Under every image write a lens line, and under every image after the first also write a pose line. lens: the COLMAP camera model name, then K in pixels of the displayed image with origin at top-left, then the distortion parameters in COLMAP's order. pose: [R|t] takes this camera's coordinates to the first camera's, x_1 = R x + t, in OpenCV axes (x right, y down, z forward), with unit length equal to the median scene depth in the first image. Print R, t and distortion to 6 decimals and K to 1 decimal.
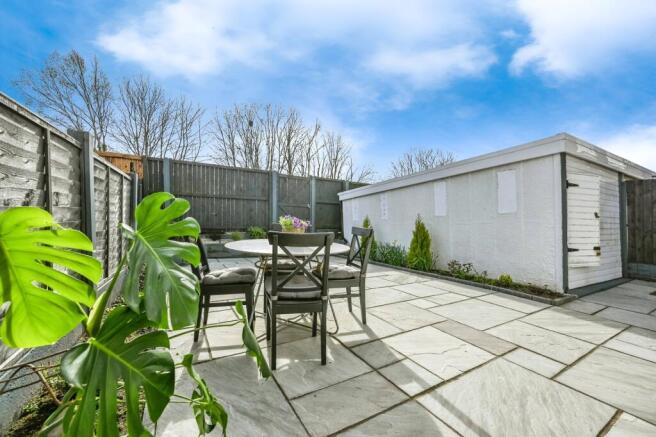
lens RADIAL K [[264.1, 0, 325.2], [0, 264.1, 218.9], [0, 0, 1]] dist [-0.003133, -0.000541]
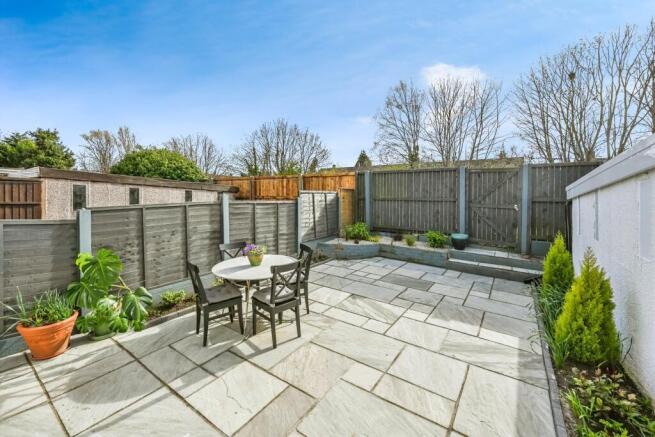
lens RADIAL K [[263.7, 0, 326.1], [0, 263.7, 204.2], [0, 0, 1]] dist [-0.003133, -0.000541]
pose [[0.411217, 0.009122, -0.911492, 1.114916], [0.012570, 0.999798, 0.015677, -0.214761], [0.911451, -0.017904, 0.411019, 0.646394]]
